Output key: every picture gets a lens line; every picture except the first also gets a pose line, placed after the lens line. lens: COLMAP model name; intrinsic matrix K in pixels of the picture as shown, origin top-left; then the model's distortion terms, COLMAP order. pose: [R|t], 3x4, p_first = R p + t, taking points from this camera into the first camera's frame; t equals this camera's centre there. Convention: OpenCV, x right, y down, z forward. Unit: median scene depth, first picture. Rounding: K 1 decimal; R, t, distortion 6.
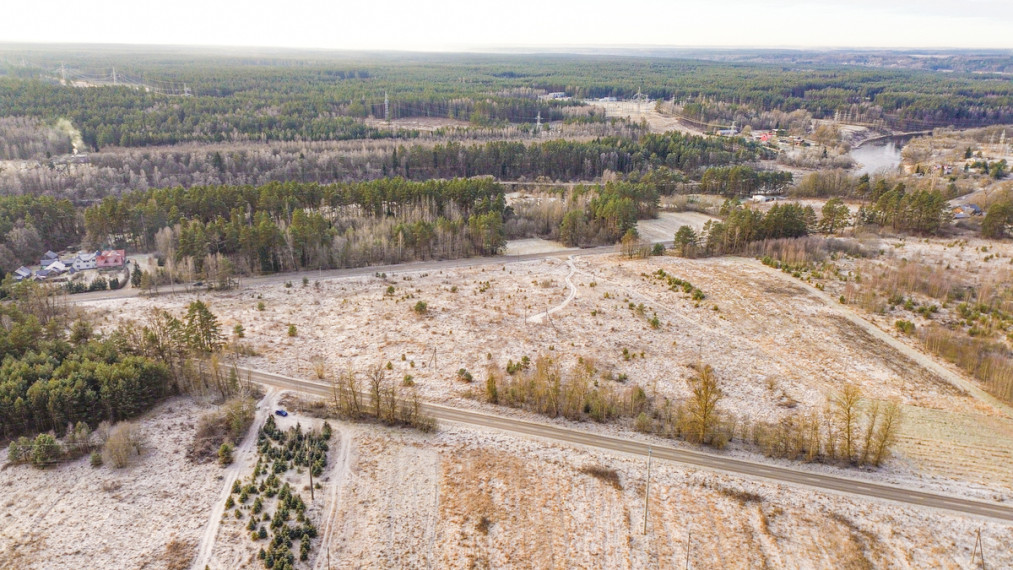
lens RADIAL K [[705.1, 0, 505.1], [0, 705.1, 285.0], [0, 0, 1]] dist [0.097460, -0.099911]
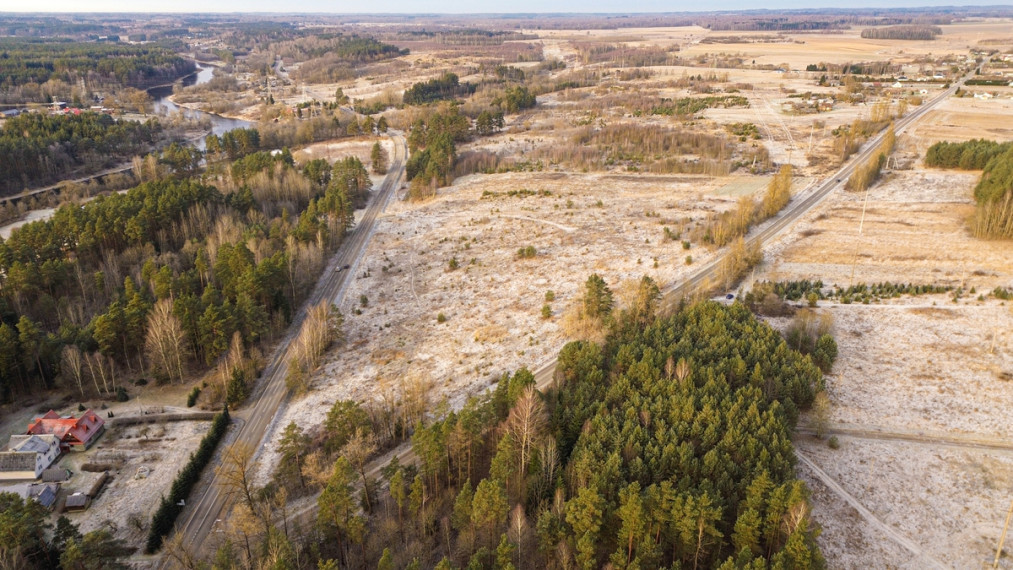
lens RADIAL K [[705.1, 0, 505.1], [0, 705.1, 285.0], [0, 0, 1]] dist [0.097460, -0.099911]
pose [[0.312340, -0.354127, 0.881498, -1.213093], [0.313902, 0.914272, 0.256069, -0.232213], [-0.896610, 0.196723, 0.396725, 0.649329]]
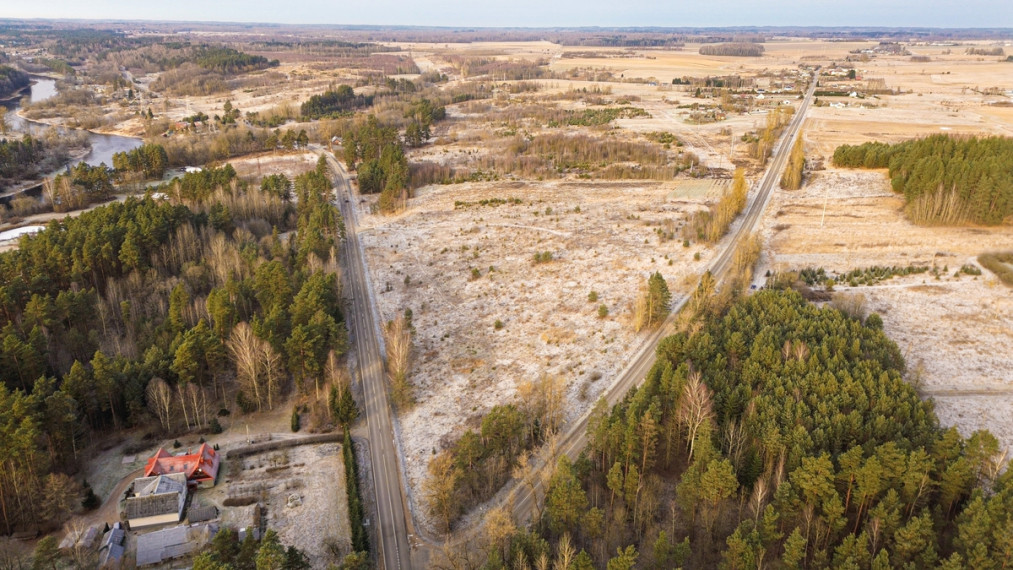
lens RADIAL K [[705.1, 0, 505.1], [0, 705.1, 285.0], [0, 0, 1]] dist [0.097460, -0.099911]
pose [[0.105686, -0.352375, 0.929872, -1.299358], [0.312339, 0.899547, 0.305384, -0.319396], [-0.944073, 0.258161, 0.205131, 0.900956]]
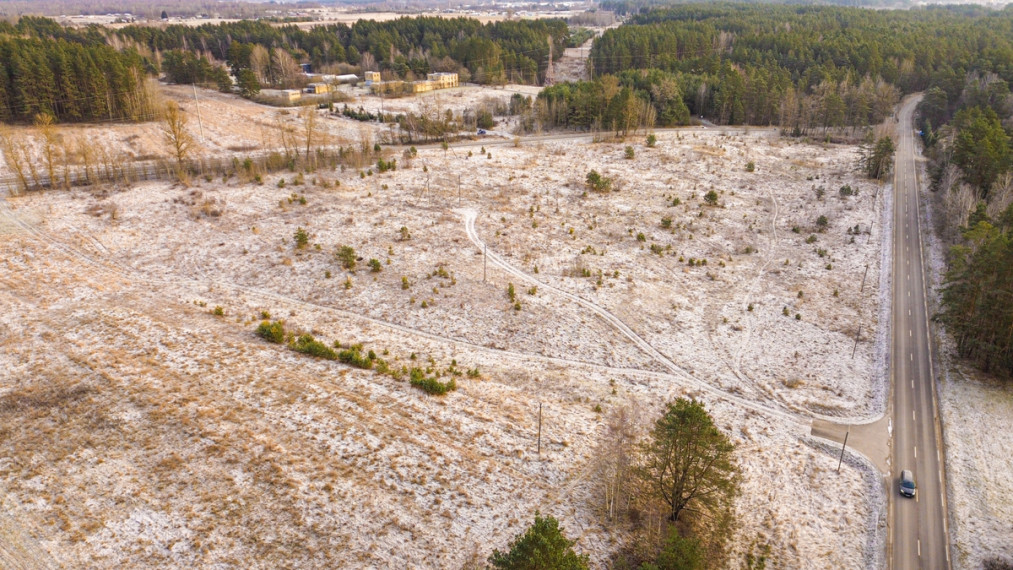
lens RADIAL K [[705.1, 0, 505.1], [0, 705.1, 285.0], [0, 0, 1]] dist [0.097460, -0.099911]
pose [[-0.729081, 0.259921, -0.633153, 0.499394], [-0.212610, 0.793308, 0.570490, -0.315754], [0.650567, 0.550548, -0.523124, 1.503998]]
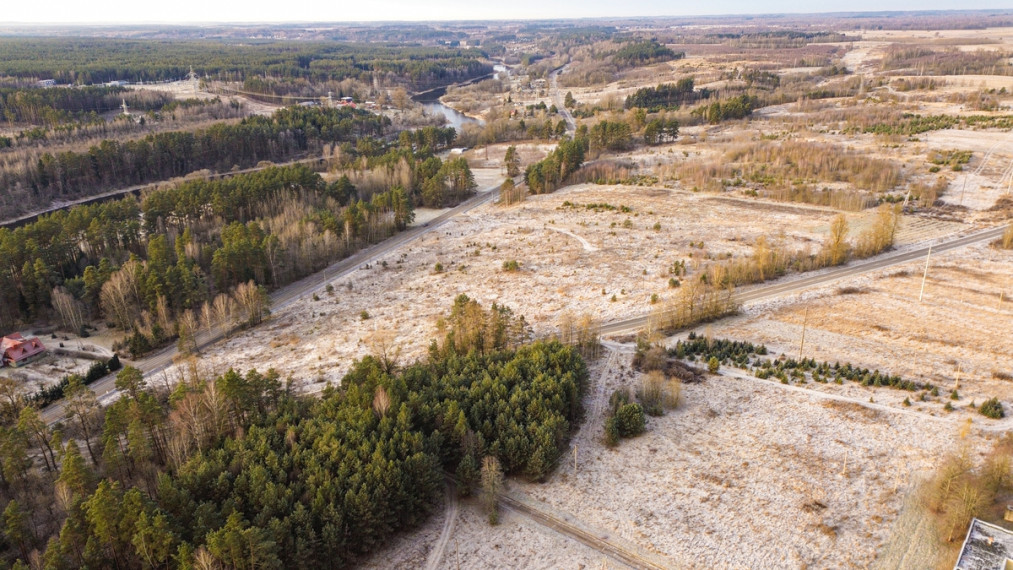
lens RADIAL K [[705.1, 0, 505.1], [0, 705.1, 285.0], [0, 0, 1]] dist [0.097460, -0.099911]
pose [[0.694288, -0.274246, 0.665397, -0.916238], [0.253640, 0.958471, 0.130384, -0.089546], [-0.673521, 0.078248, 0.735015, 0.235459]]
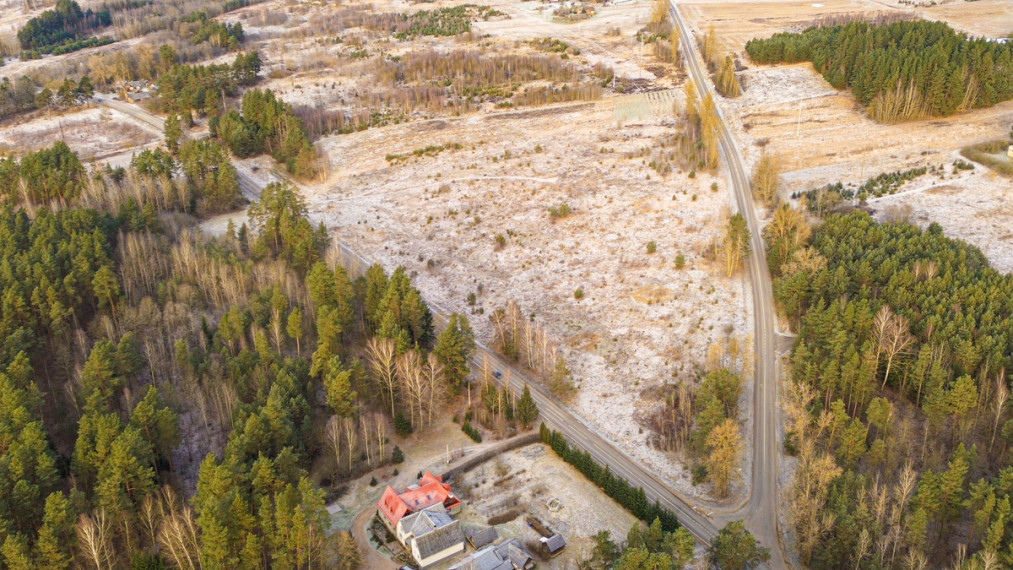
lens RADIAL K [[911.6, 0, 505.0], [0, 911.6, 289.8], [0, 0, 1]] dist [0.116452, -0.144076]
pose [[-0.224394, -0.411612, 0.883302, -1.418056], [0.335733, 0.818272, 0.466598, -0.559299], [-0.914839, 0.401255, -0.045424, 1.271530]]
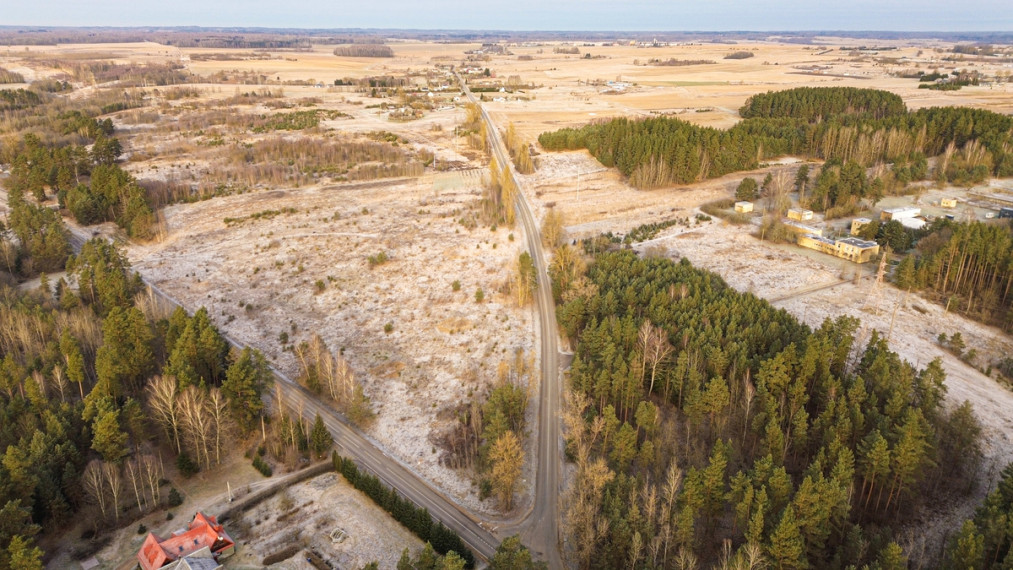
lens RADIAL K [[705.1, 0, 505.1], [0, 705.1, 285.0], [0, 0, 1]] dist [0.097460, -0.099911]
pose [[-0.395291, -0.324854, 0.859195, -1.298632], [0.285763, 0.845468, 0.451135, -0.423575], [-0.872975, 0.423855, -0.241374, 1.202104]]
